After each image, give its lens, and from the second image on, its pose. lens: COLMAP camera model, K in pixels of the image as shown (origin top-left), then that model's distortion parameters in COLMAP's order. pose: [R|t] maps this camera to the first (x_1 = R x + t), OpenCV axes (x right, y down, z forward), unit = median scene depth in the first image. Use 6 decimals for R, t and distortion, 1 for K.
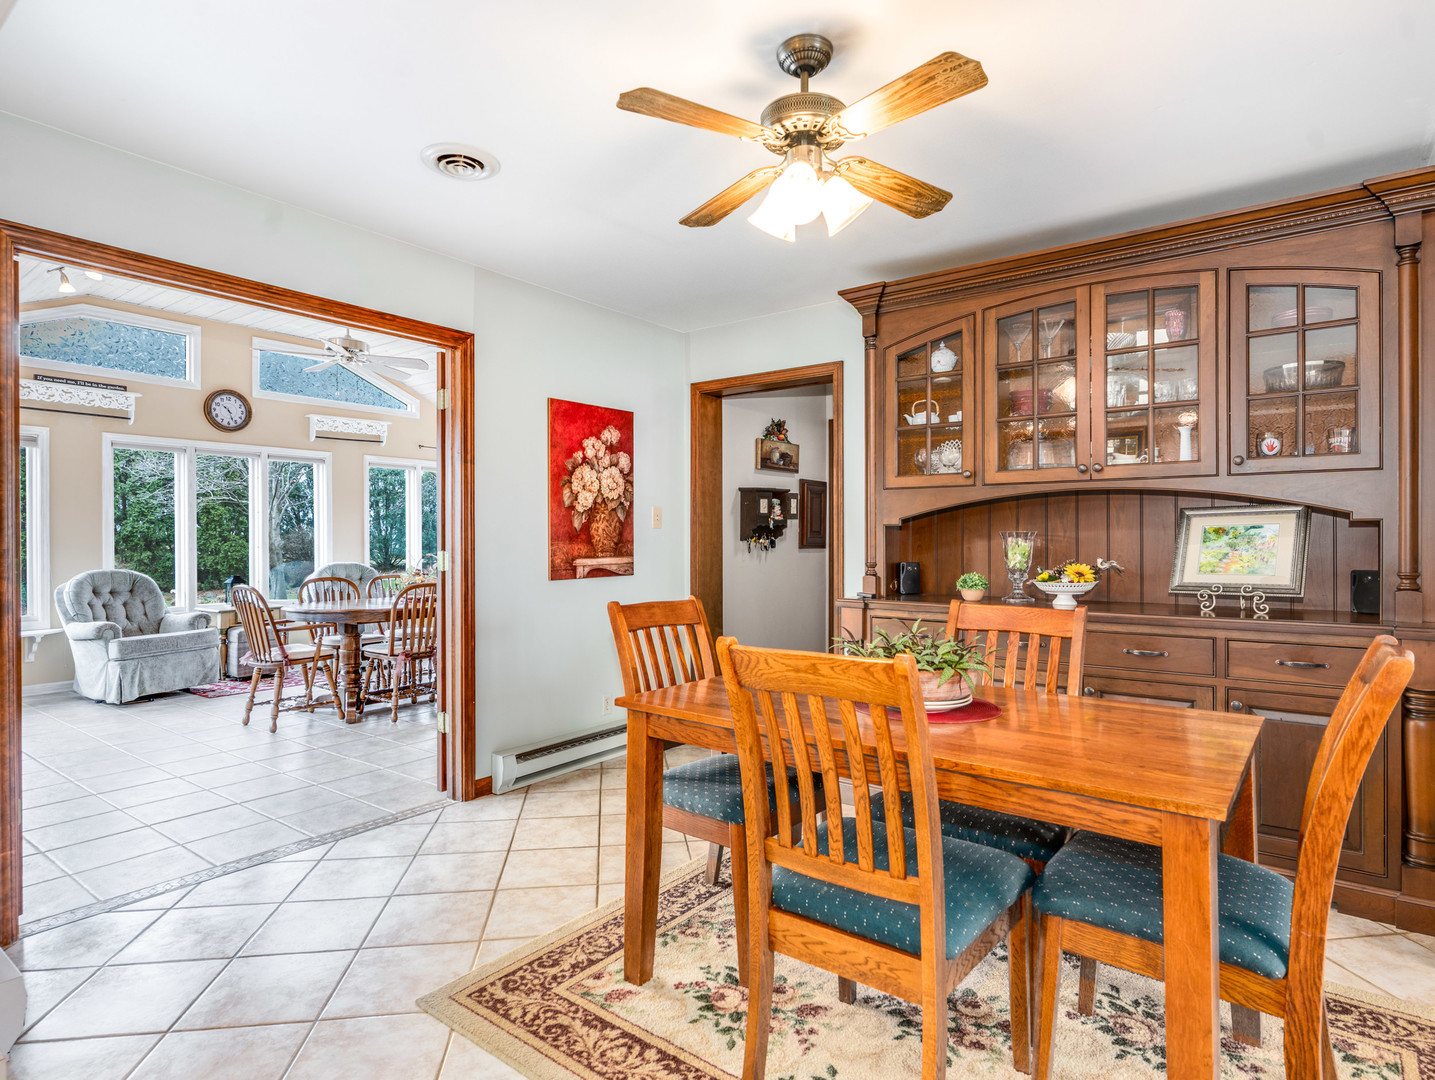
lens RADIAL K [[786.6, 0, 720.0], [0, 786.6, 541.1], [0, 0, 1]] dist [0.000150, -0.000327]
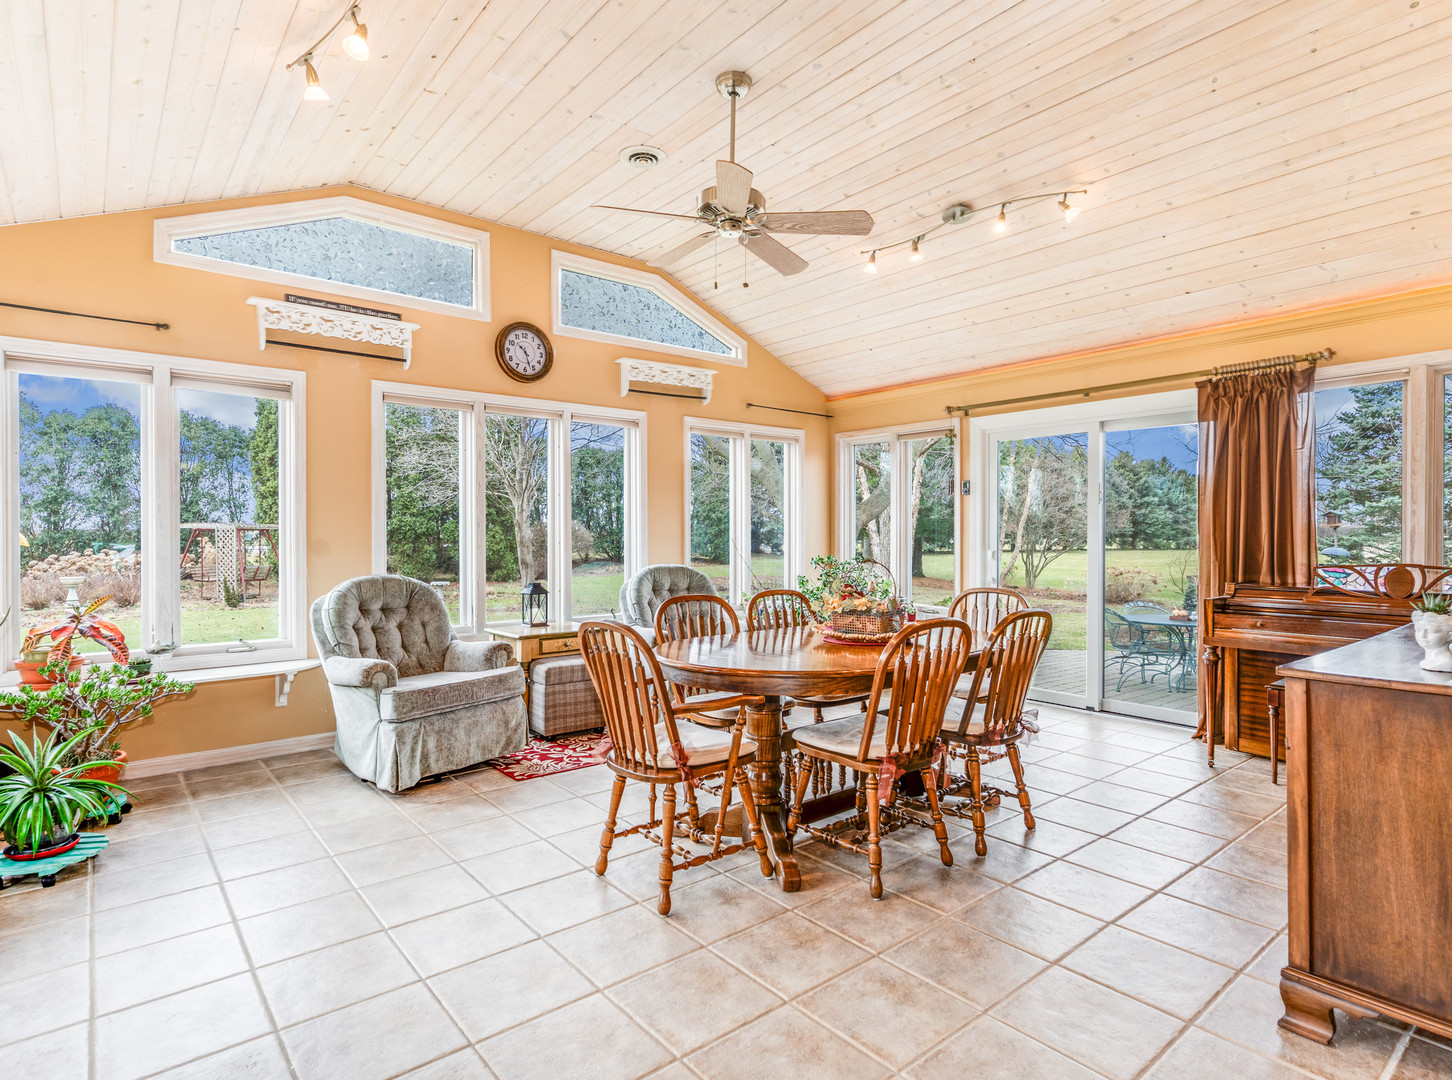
lens RADIAL K [[780.1, 0, 726.3], [0, 780.1, 538.3], [0, 0, 1]] dist [0.017724, 0.000044]
pose [[0.971357, 0.002826, -0.237609, -0.323708], [-0.001671, 0.999986, 0.005061, -0.000568], [0.237620, -0.004519, 0.971348, 0.411532]]
